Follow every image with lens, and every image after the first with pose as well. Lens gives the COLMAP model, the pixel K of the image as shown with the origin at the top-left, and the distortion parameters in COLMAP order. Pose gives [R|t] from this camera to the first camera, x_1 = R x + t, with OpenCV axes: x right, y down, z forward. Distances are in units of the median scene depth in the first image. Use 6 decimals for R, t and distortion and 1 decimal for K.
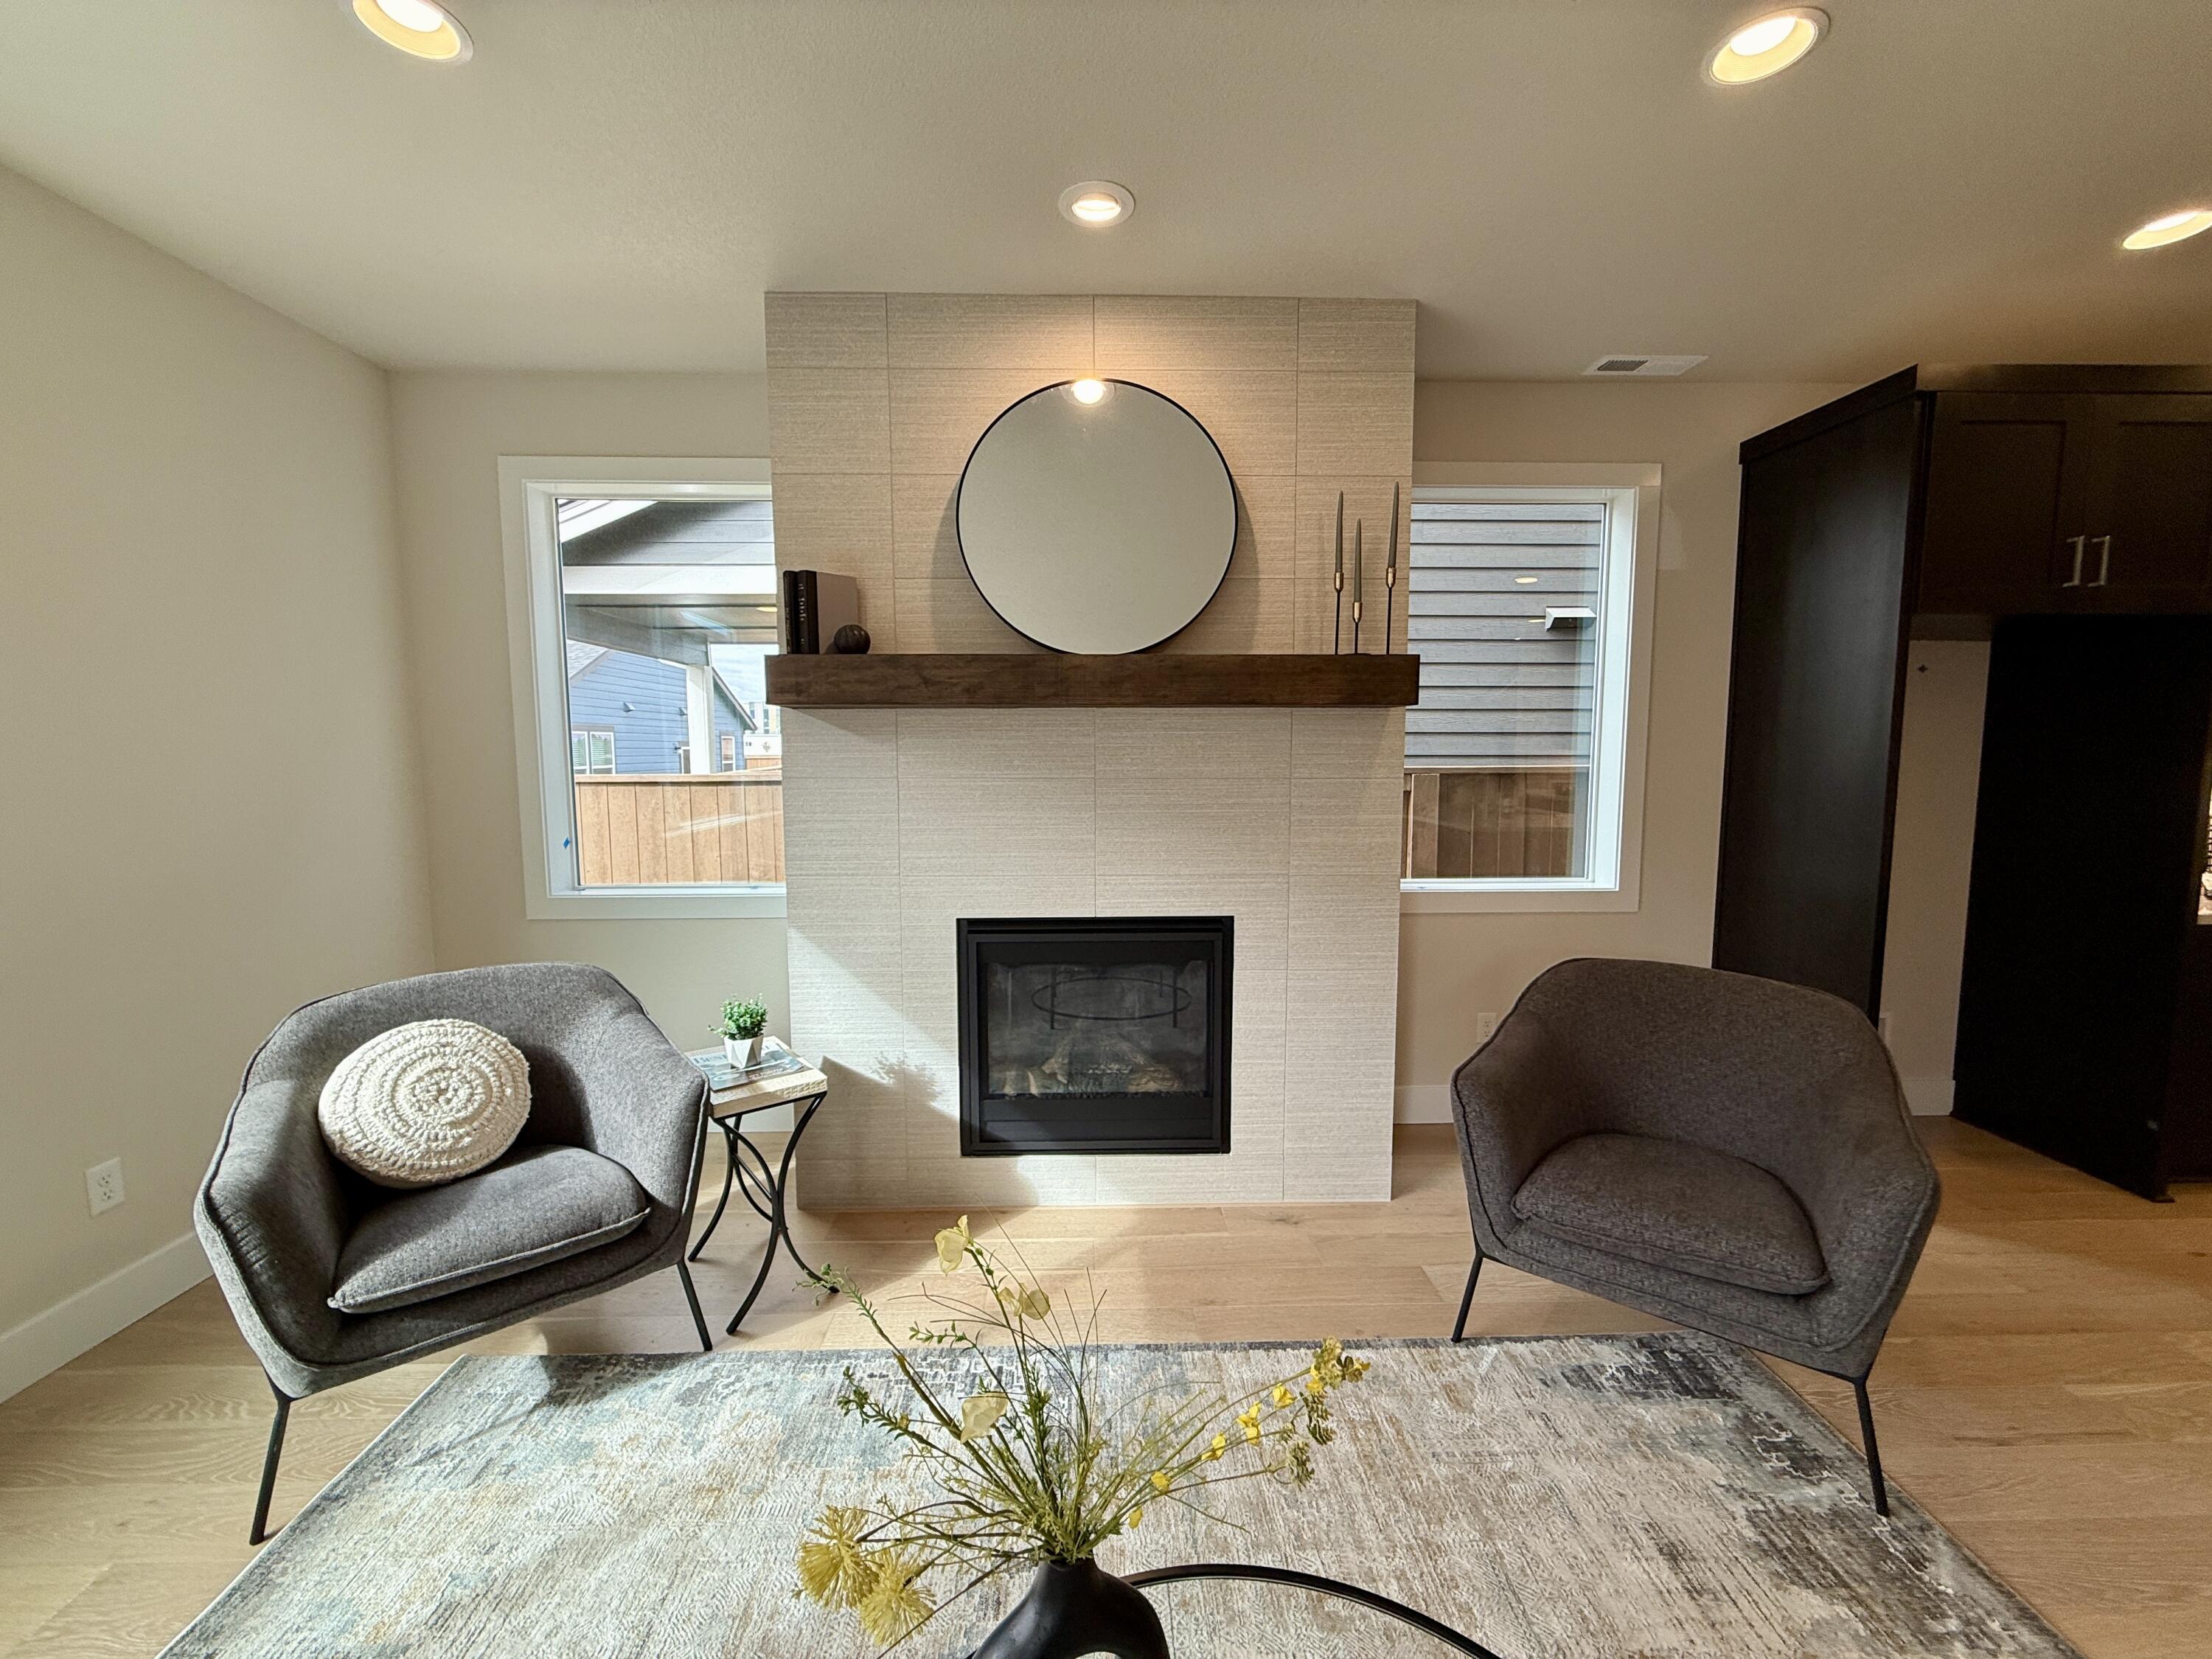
lens RADIAL K [[880.4, 0, 1090.8], [0, 880.4, 827.5], [0, 0, 1]] dist [0.000786, 0.000168]
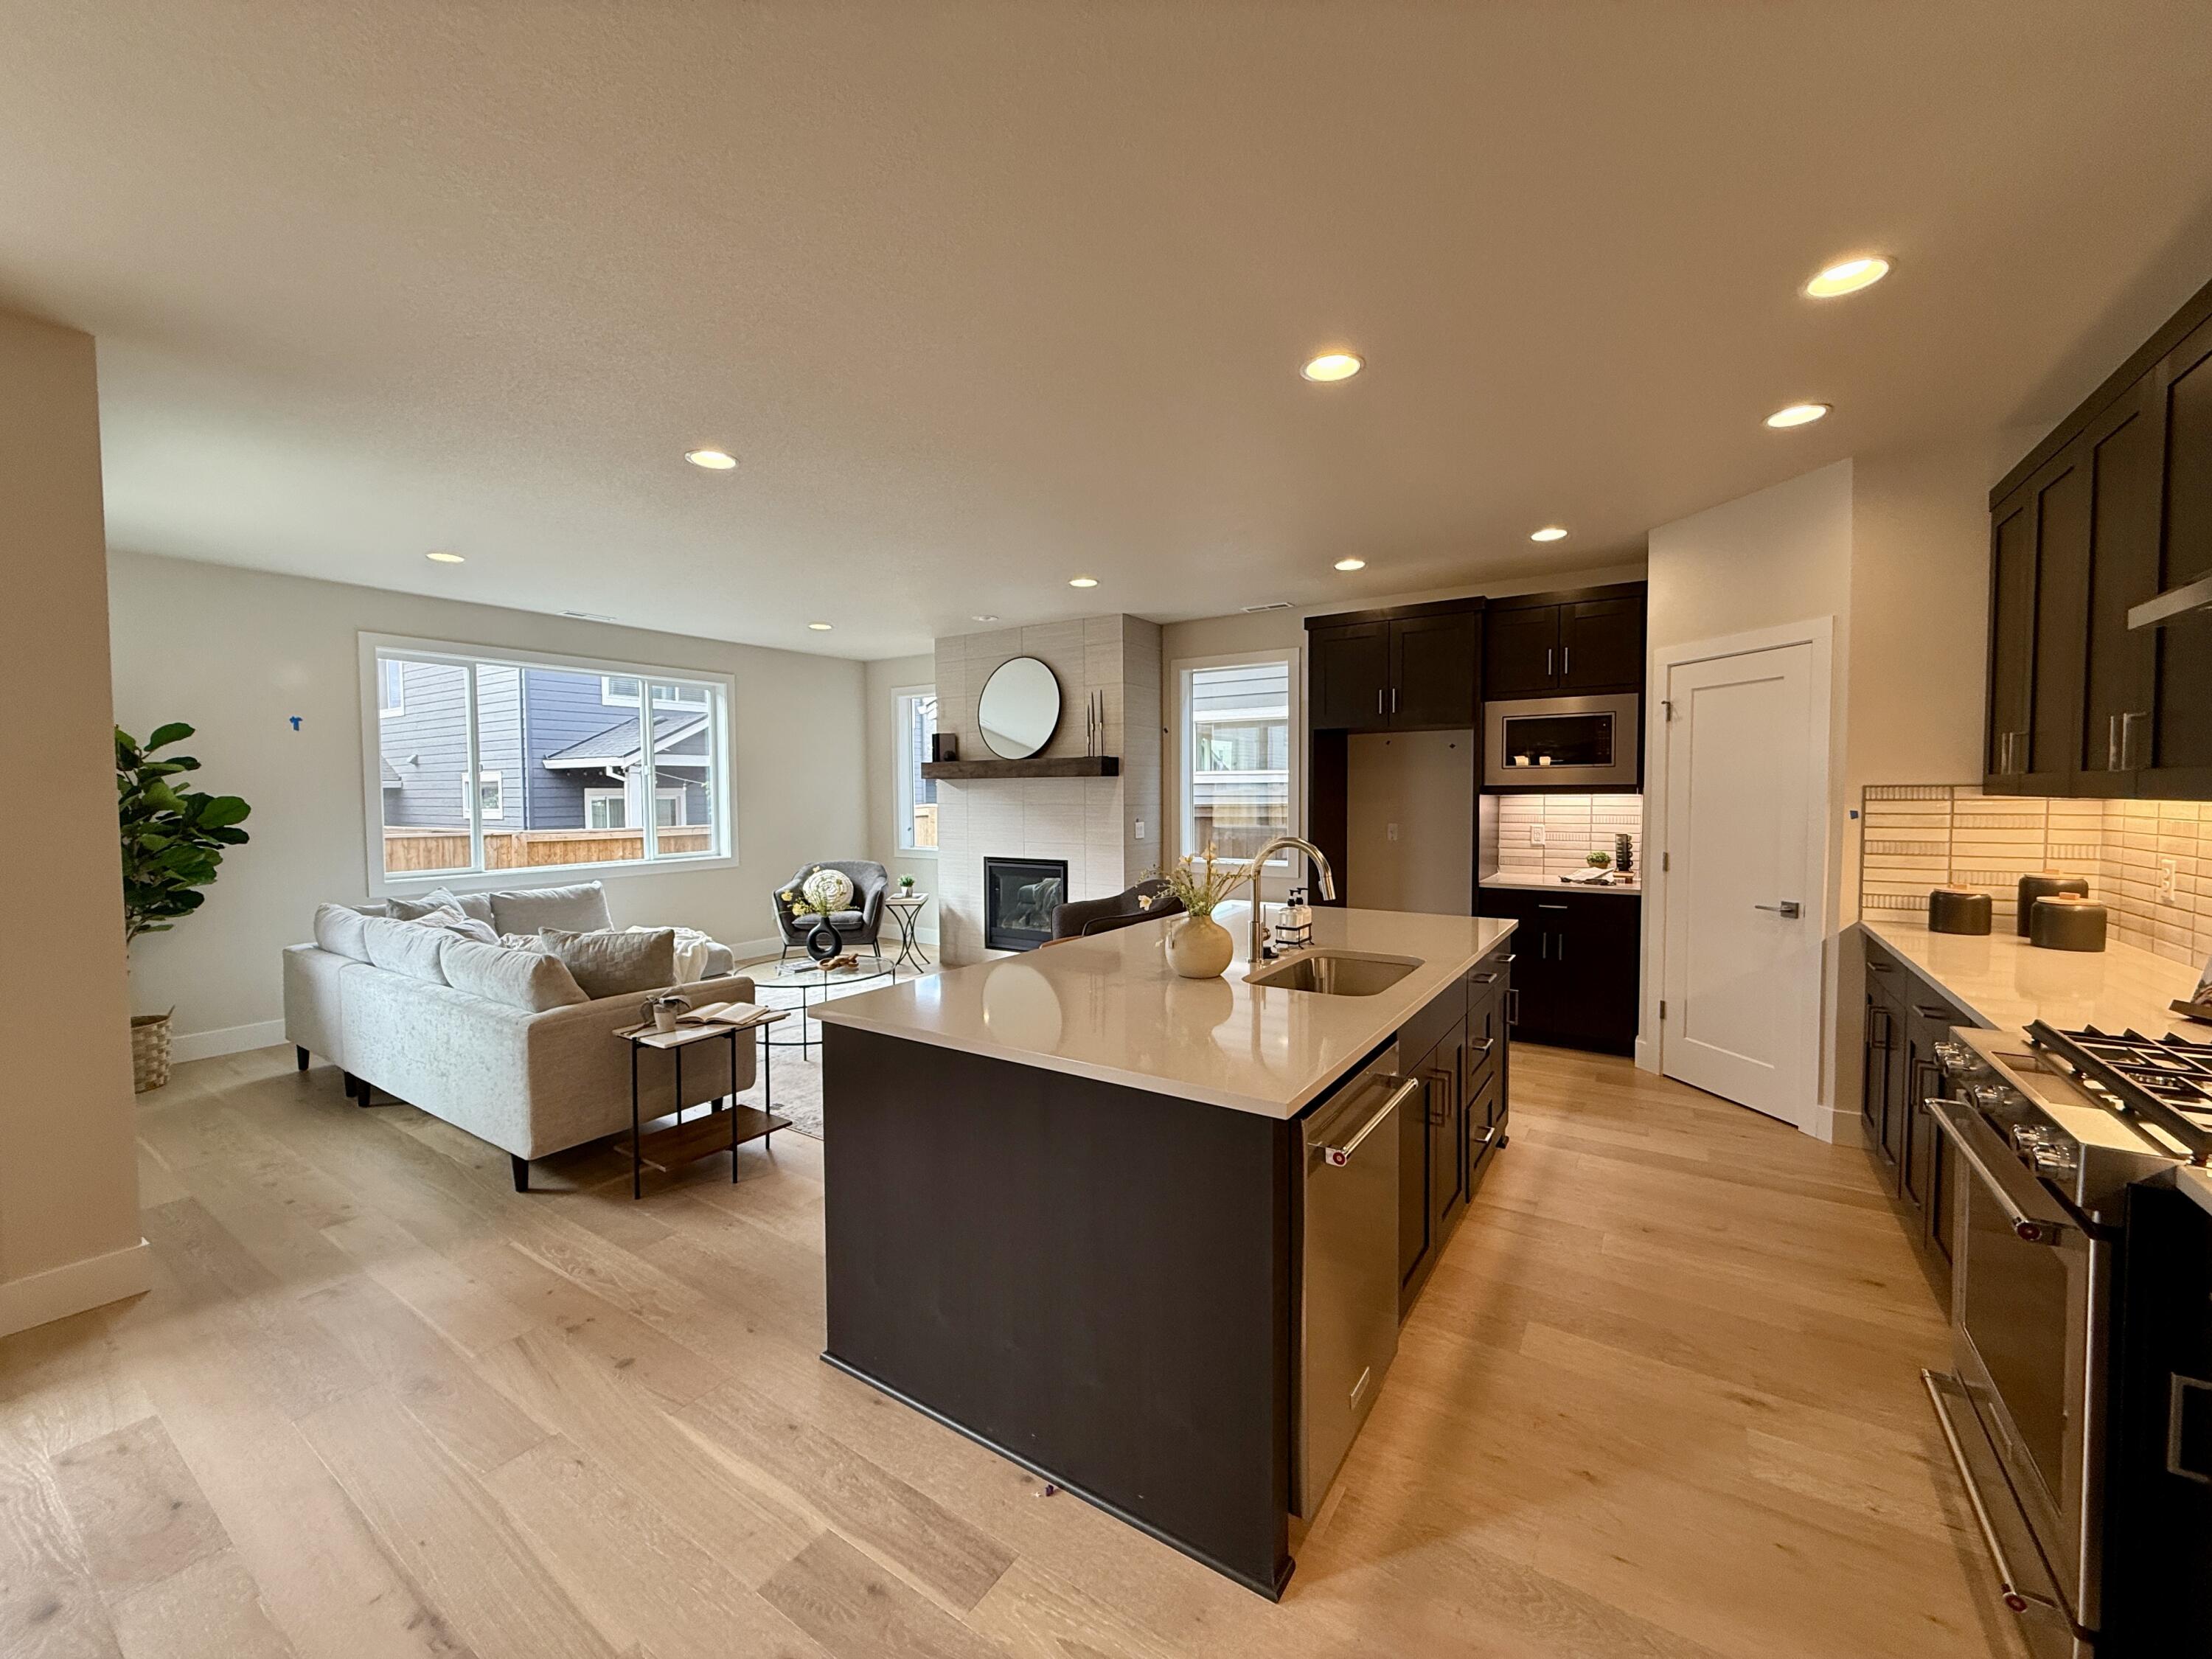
lens RADIAL K [[880.4, 0, 1090.8], [0, 880.4, 827.5], [0, 0, 1]] dist [0.000786, 0.000168]
pose [[0.819574, 0.021493, -0.572570, 1.735460], [-0.050023, 0.998165, -0.034133, 0.096600], [0.570786, 0.056616, 0.819145, -1.068128]]
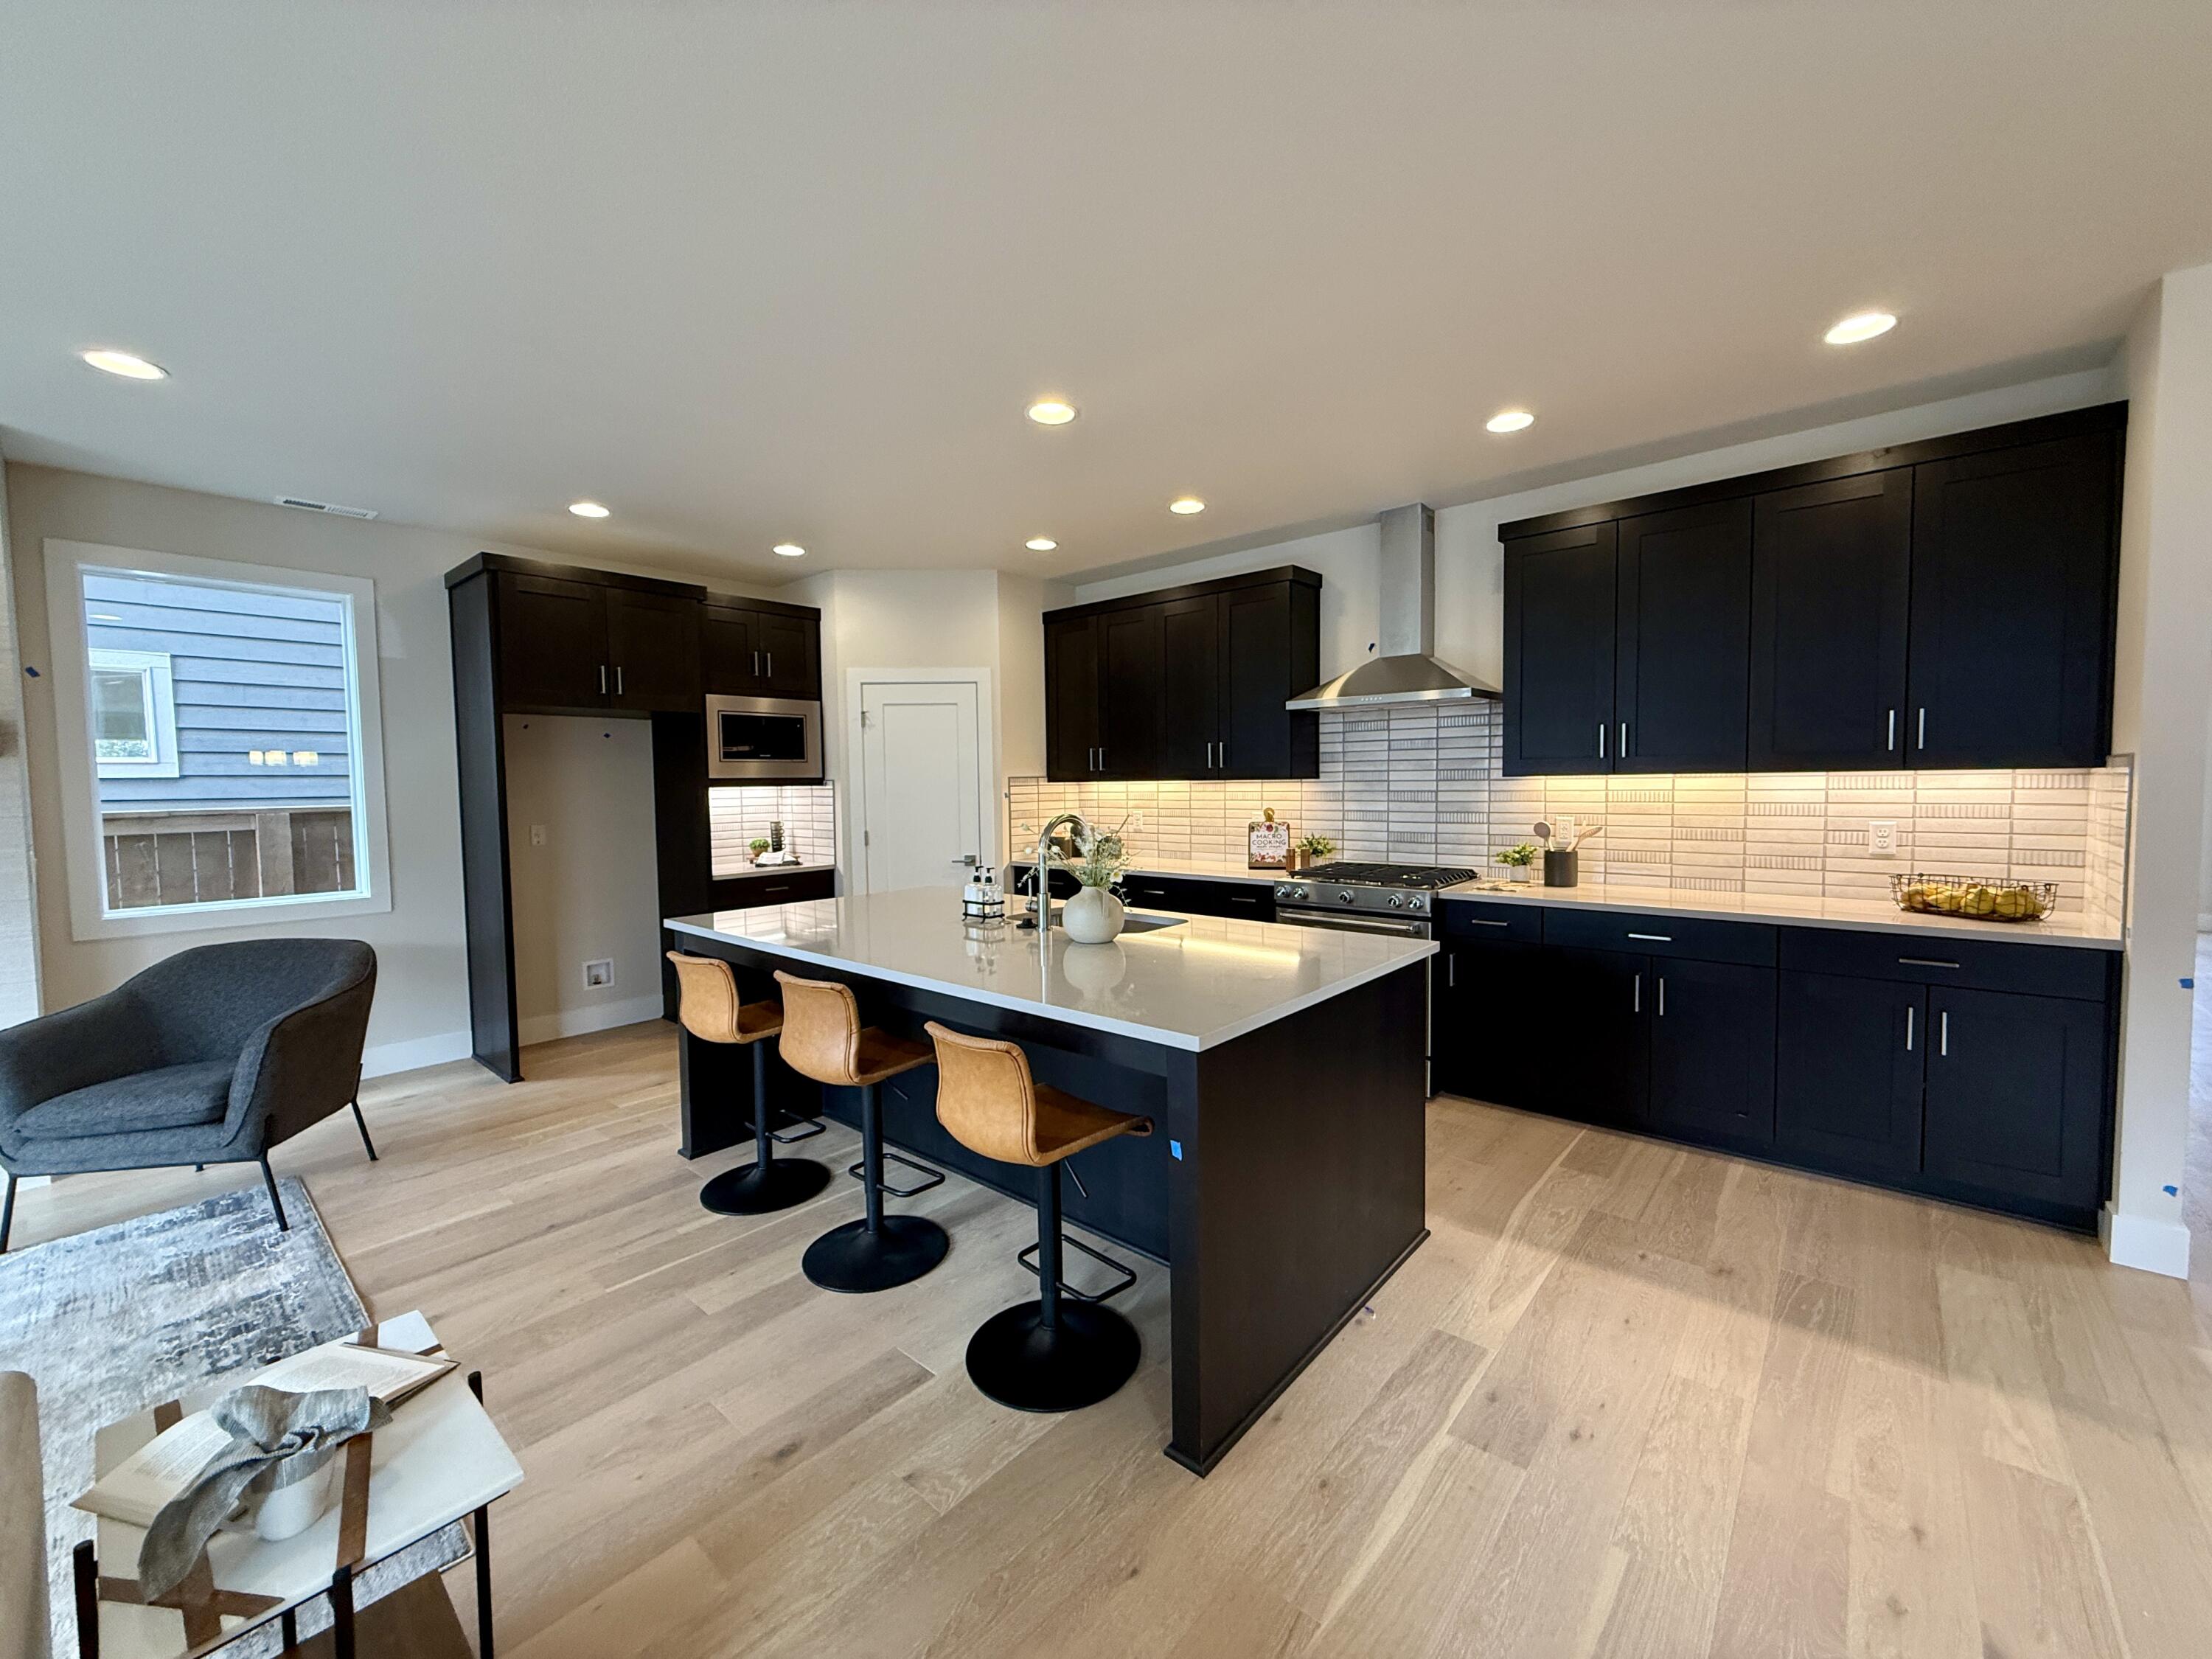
lens RADIAL K [[875.3, 0, 1106.0], [0, 875.3, 829.5], [0, 0, 1]] dist [-0.001073, -0.000078]
pose [[0.666665, -0.047217, 0.743861, 0.488875], [0.080228, 0.996739, -0.008633, 0.094674], [-0.741028, 0.065433, 0.668279, -0.915153]]
